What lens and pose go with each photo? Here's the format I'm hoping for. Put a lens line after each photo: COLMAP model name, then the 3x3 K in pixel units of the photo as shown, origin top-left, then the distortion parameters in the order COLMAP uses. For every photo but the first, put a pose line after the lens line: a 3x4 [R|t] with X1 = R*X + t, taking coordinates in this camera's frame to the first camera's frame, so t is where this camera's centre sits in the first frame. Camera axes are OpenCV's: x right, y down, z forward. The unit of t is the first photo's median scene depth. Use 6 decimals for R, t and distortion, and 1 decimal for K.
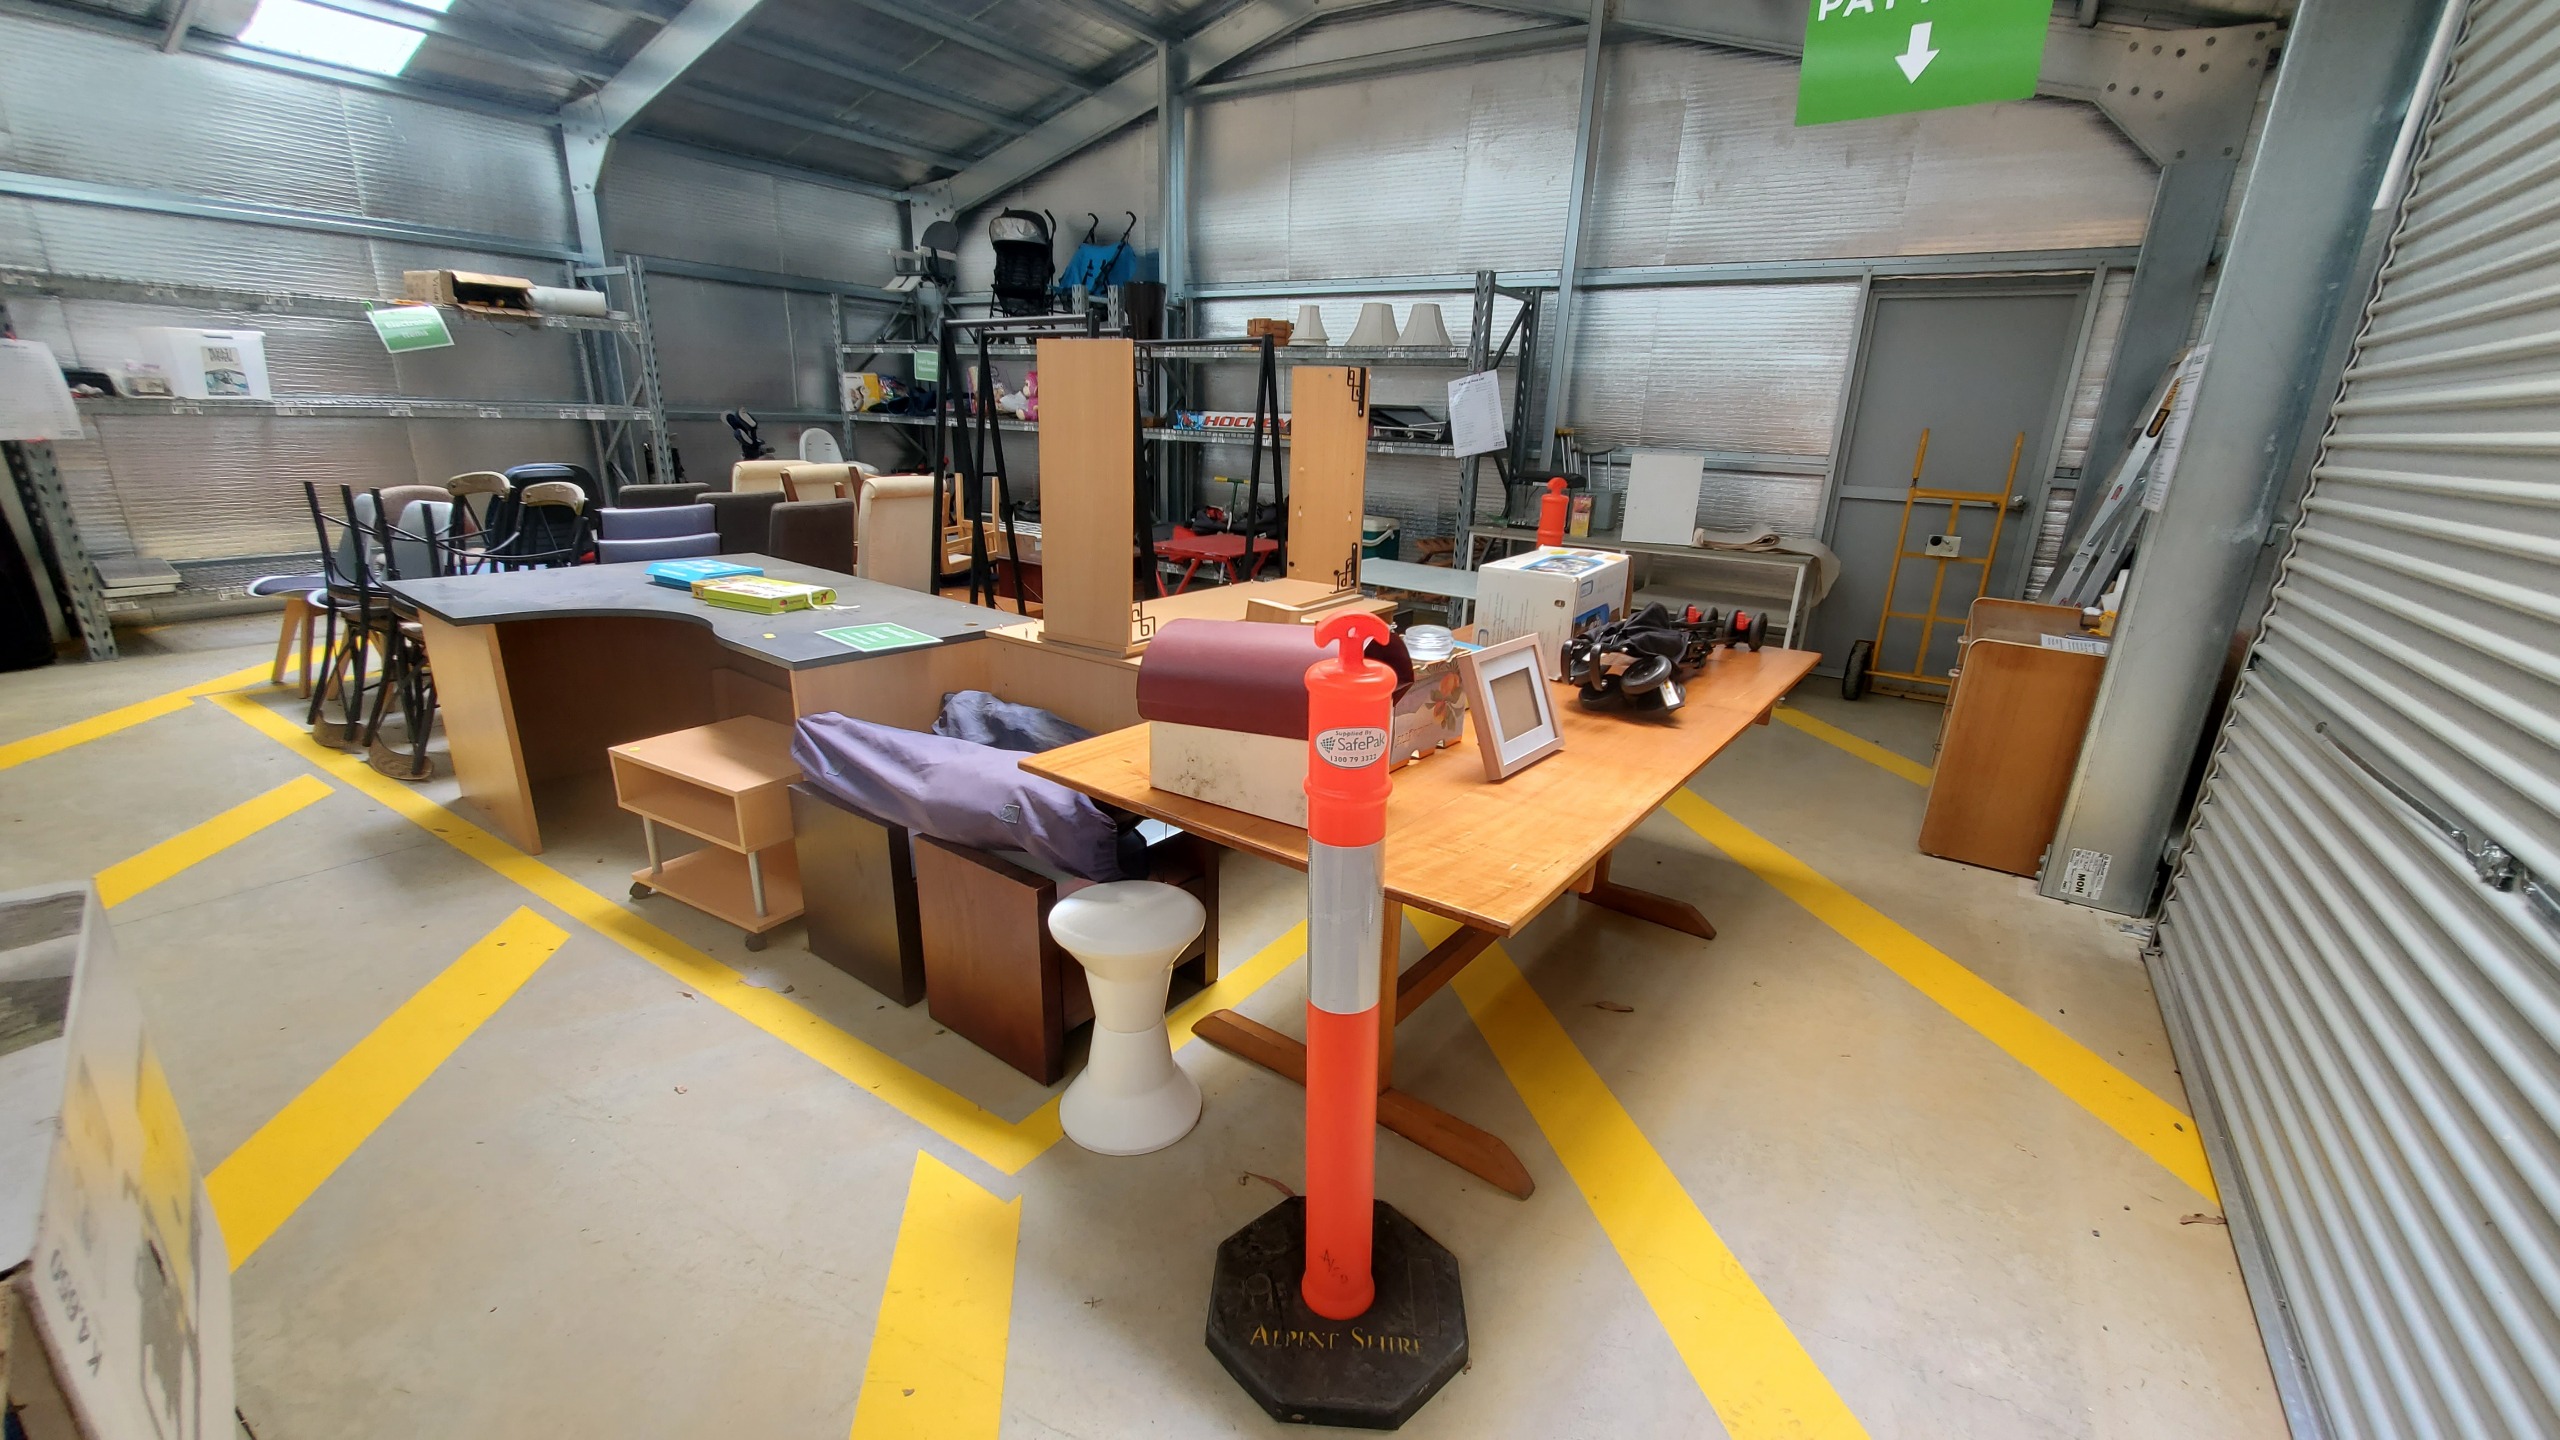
lens RADIAL K [[1024.8, 0, 1285.7], [0, 1024.8, 726.4], [0, 0, 1]] dist [0.010510, -0.003227]
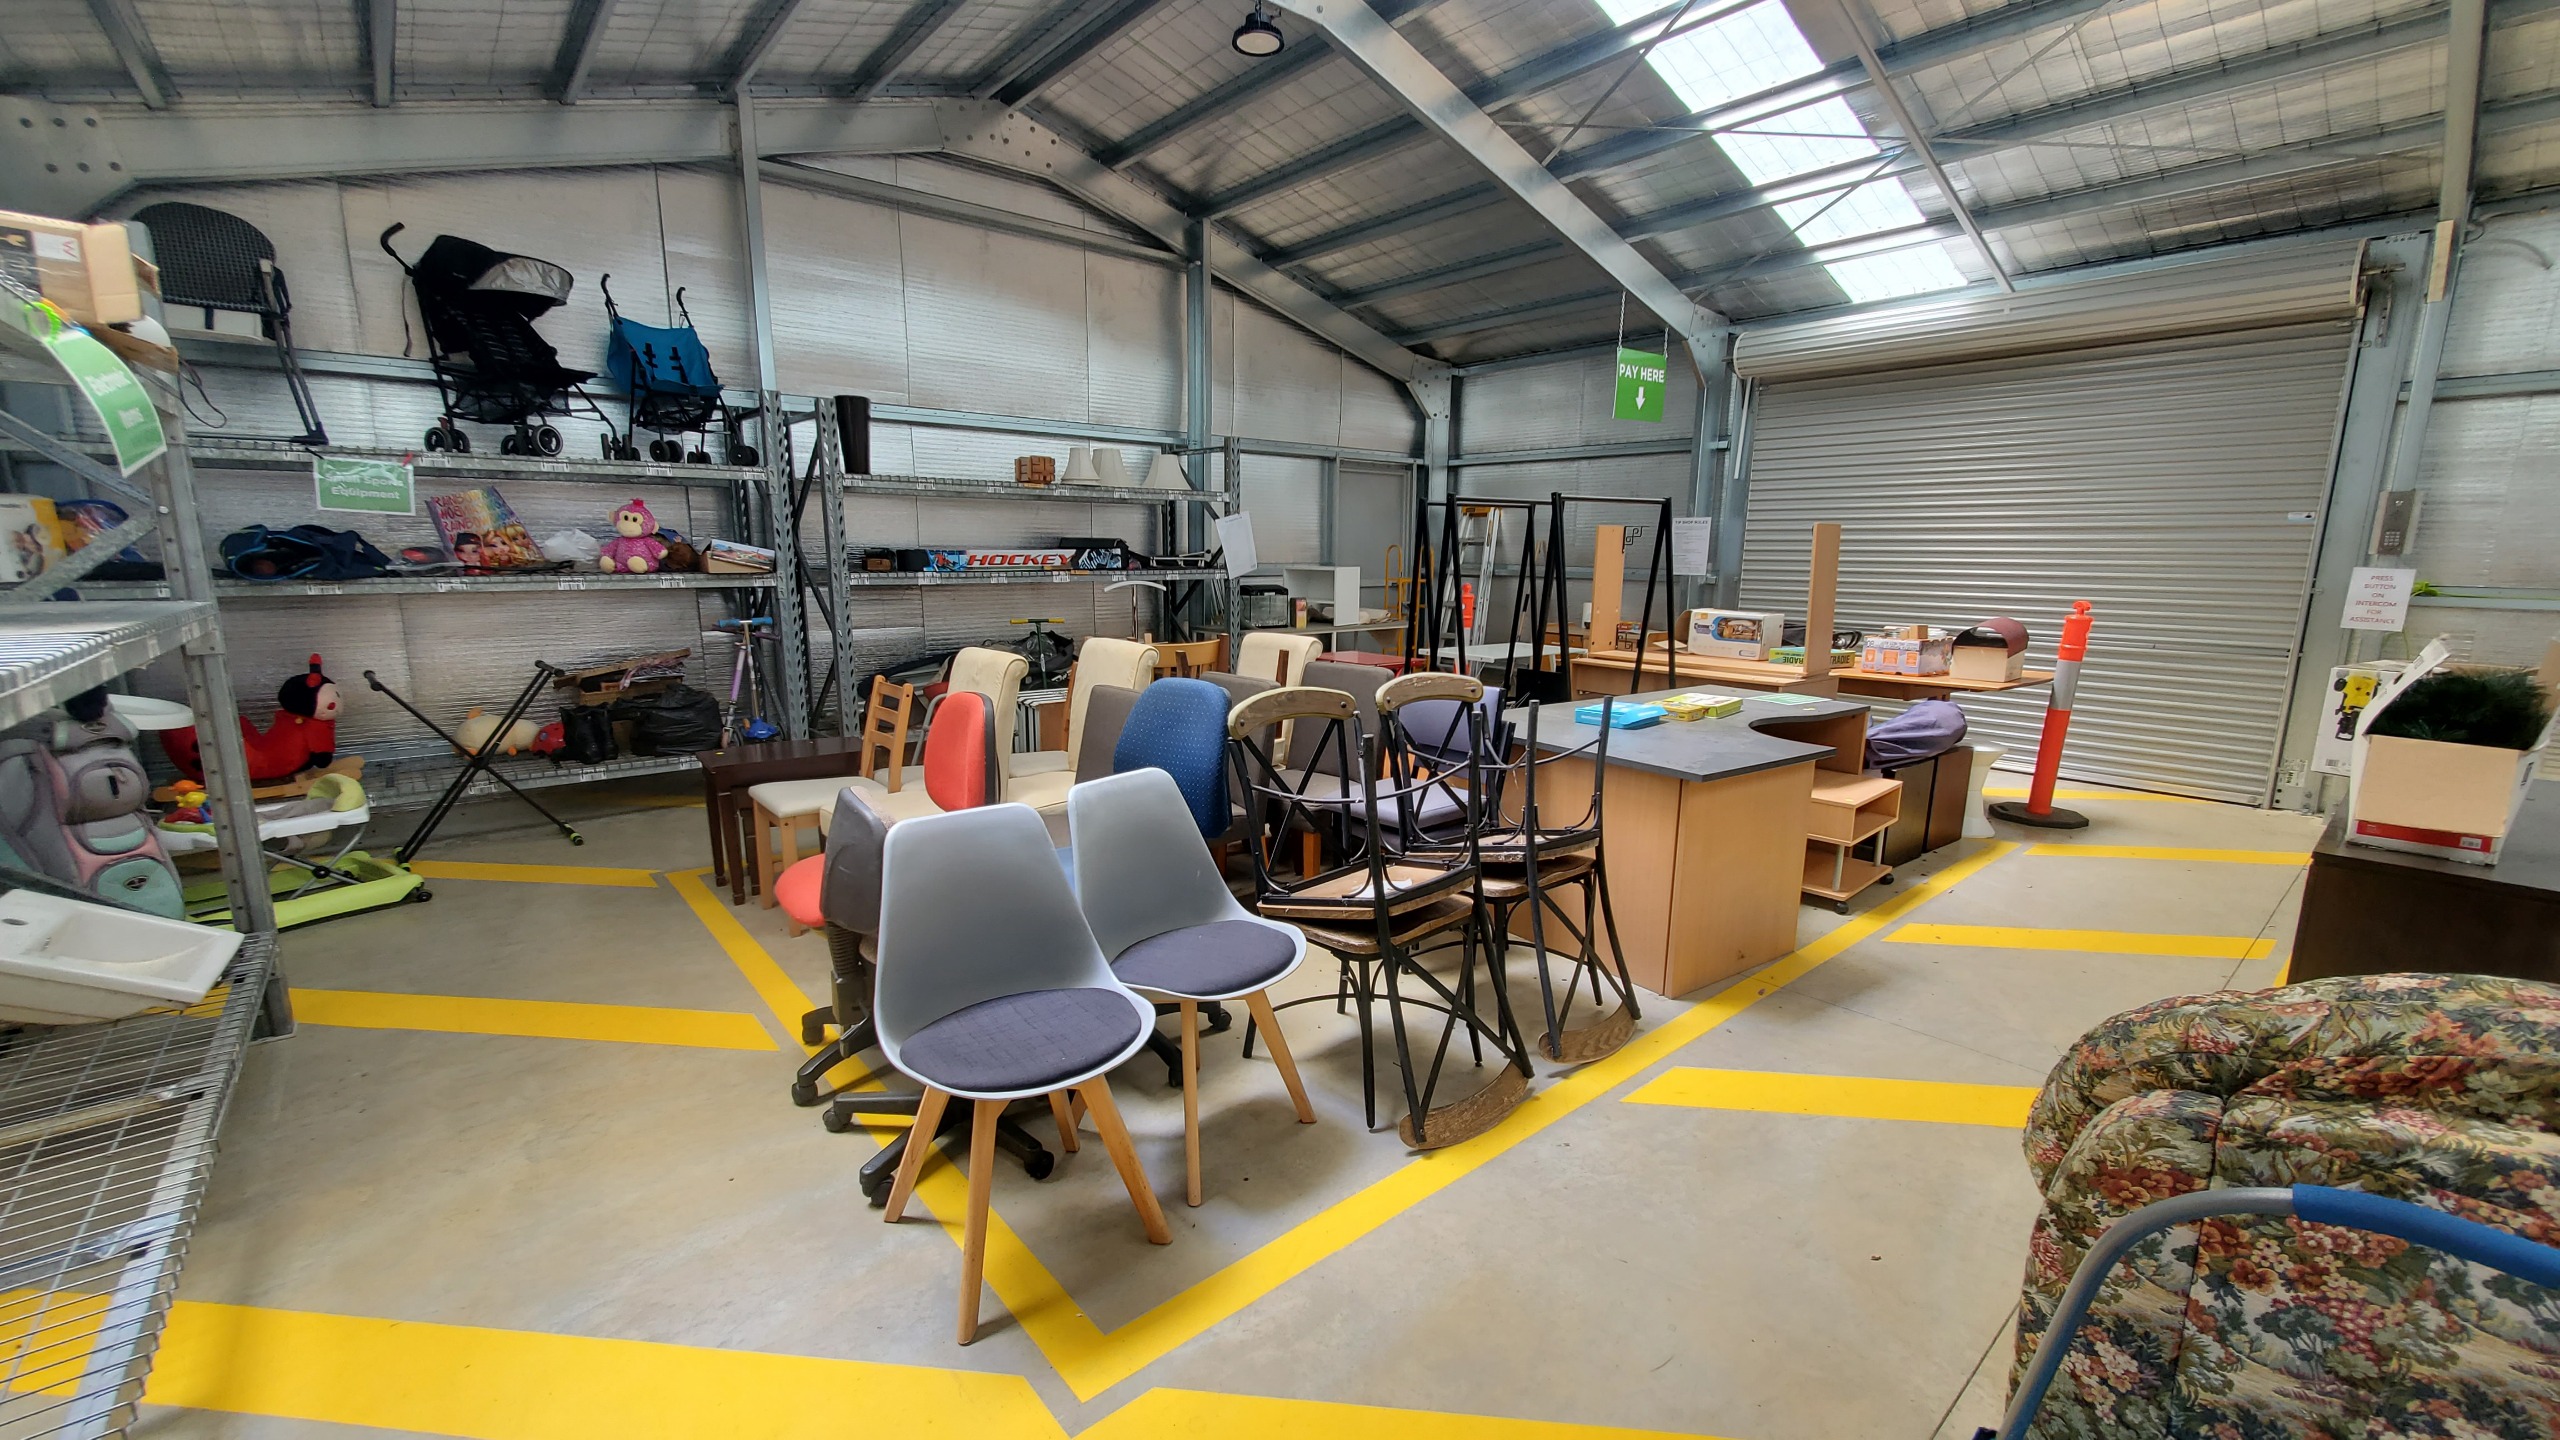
lens RADIAL K [[1024.8, 0, 1286.0], [0, 1024.8, 740.1], [0, 0, 1]] dist [0.010510, -0.003227]
pose [[0.279772, -0.212544, 0.936244, -0.993158], [0.283619, 0.949960, 0.130905, -0.215258], [-0.917218, 0.228913, 0.326053, 0.561665]]
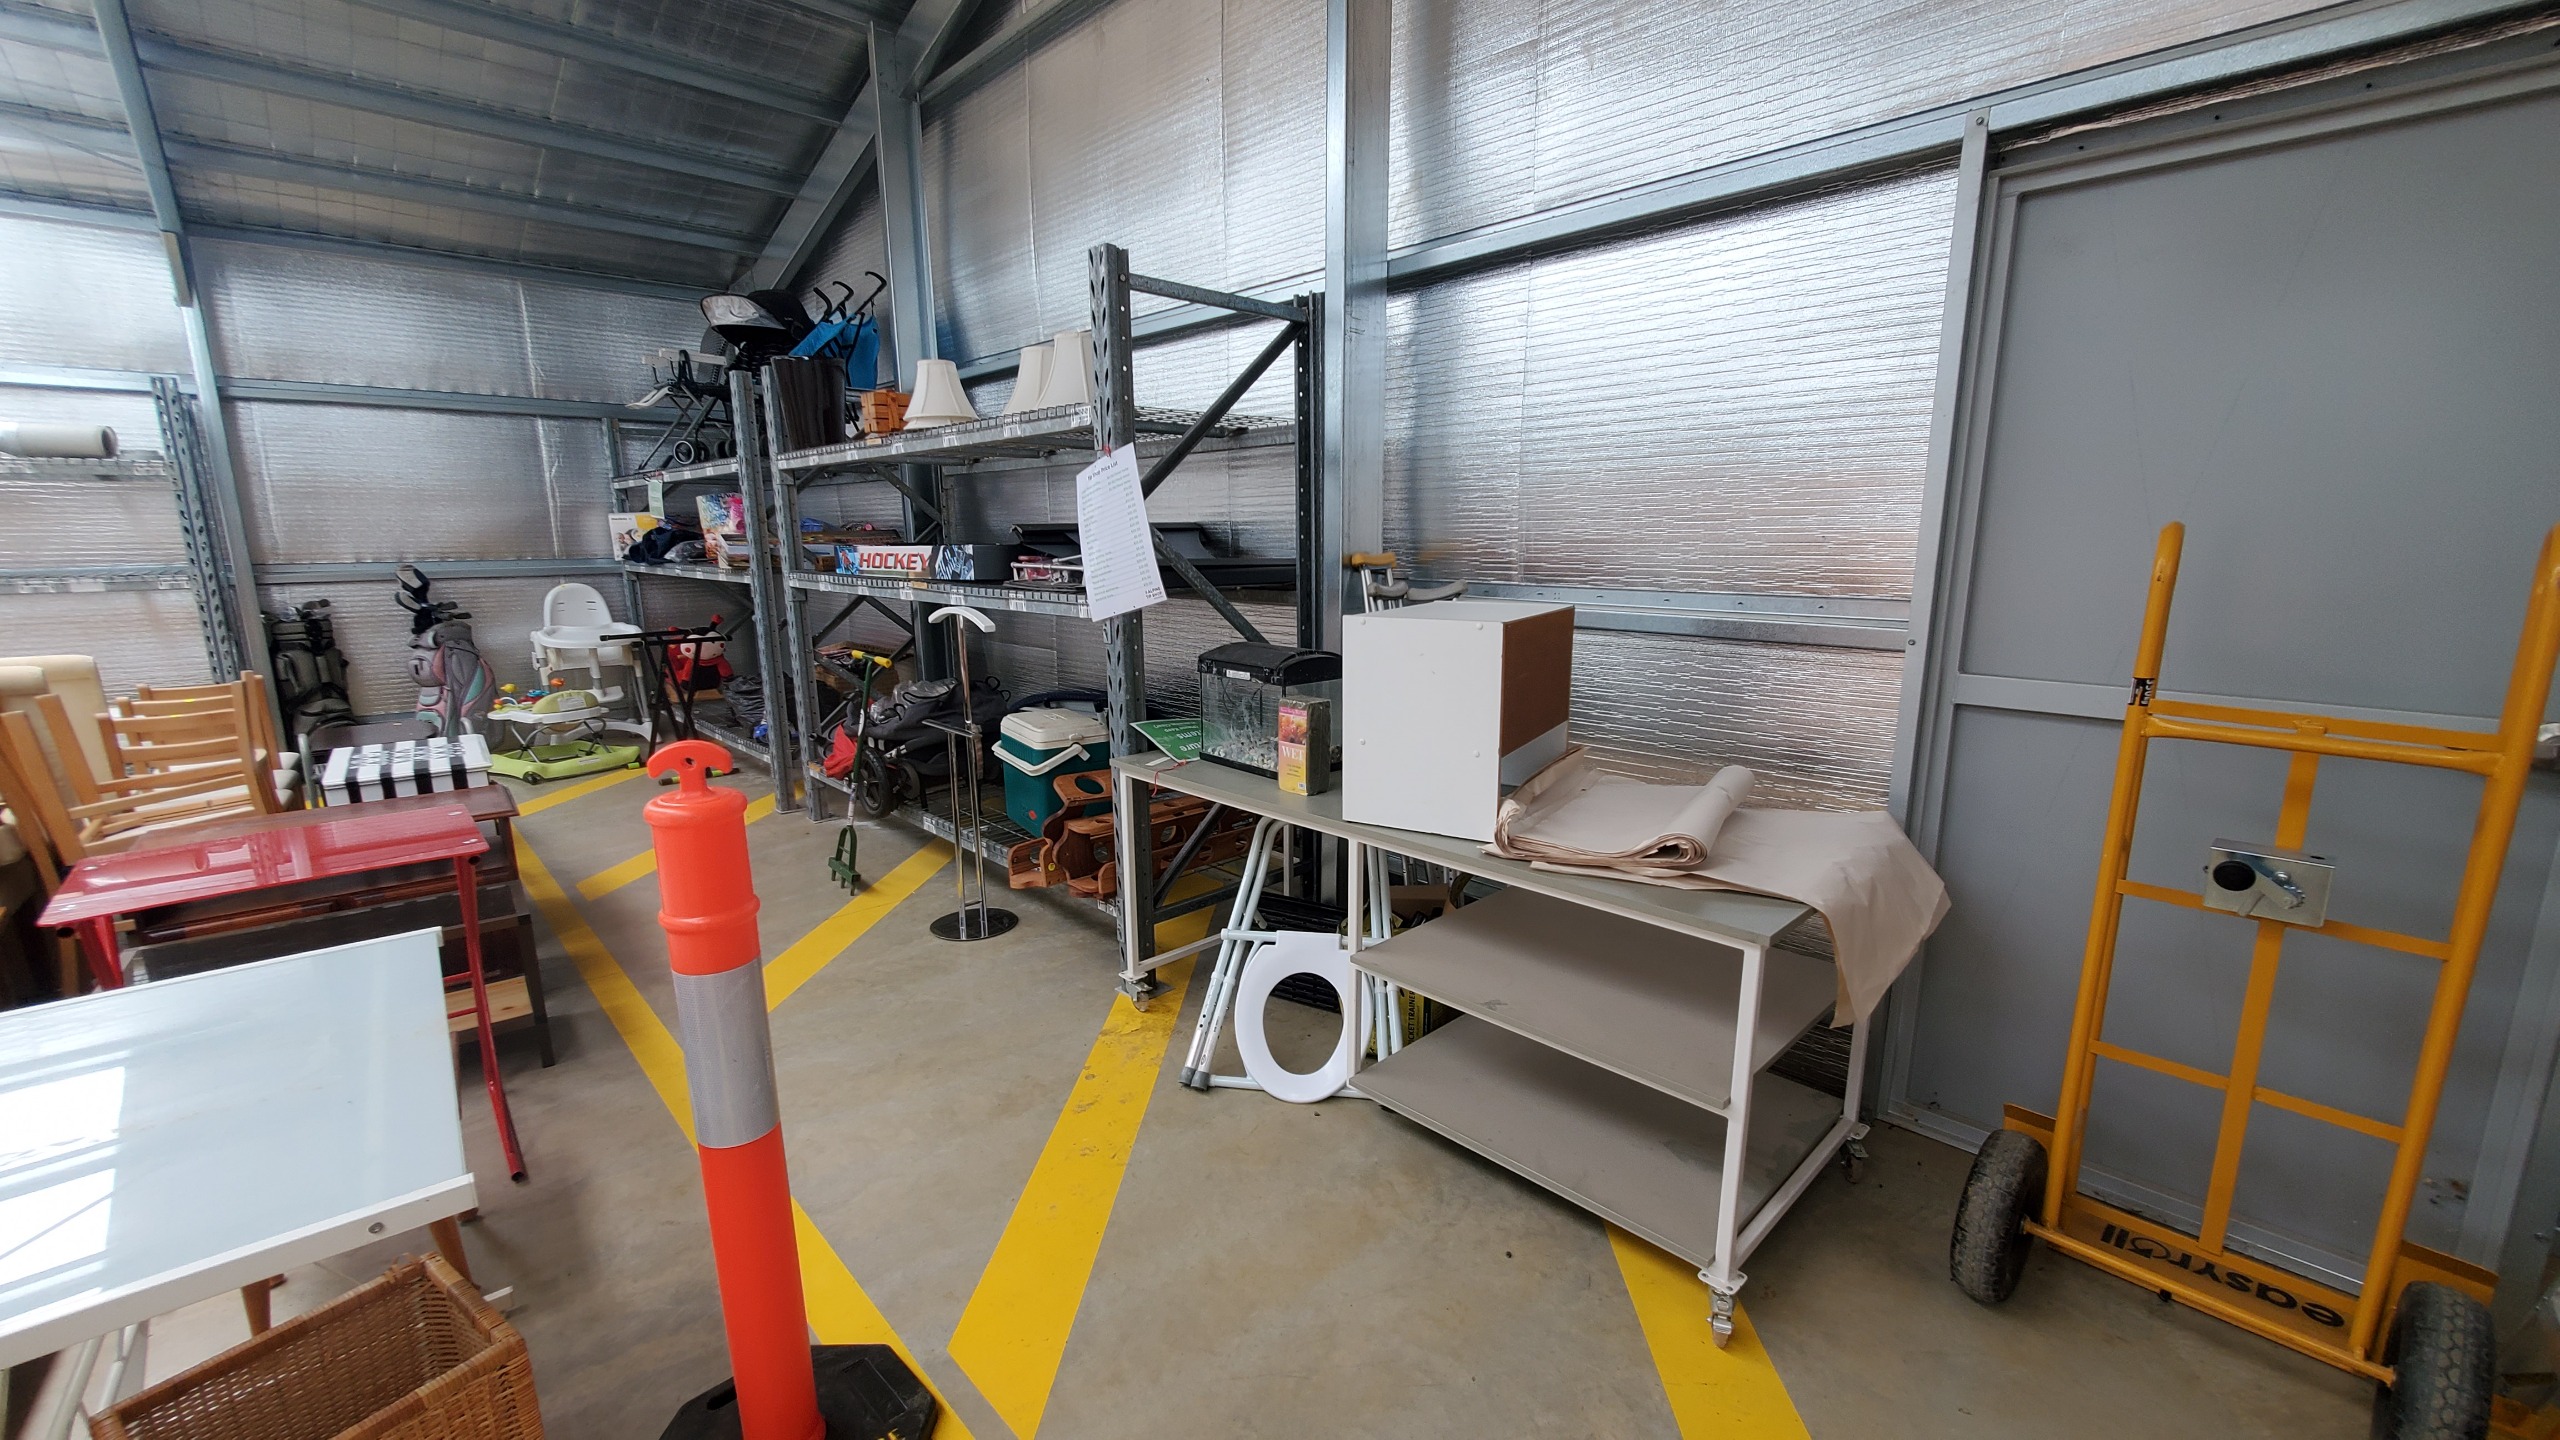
lens RADIAL K [[1024.8, 0, 1269.4], [0, 1024.8, 729.7], [0, 0, 1]] dist [0.010510, -0.003227]
pose [[0.974290, -0.000306, -0.225297, 0.352676], [-0.024424, 0.993962, -0.106973, -0.154175], [0.223970, 0.109725, 0.968400, 0.528647]]
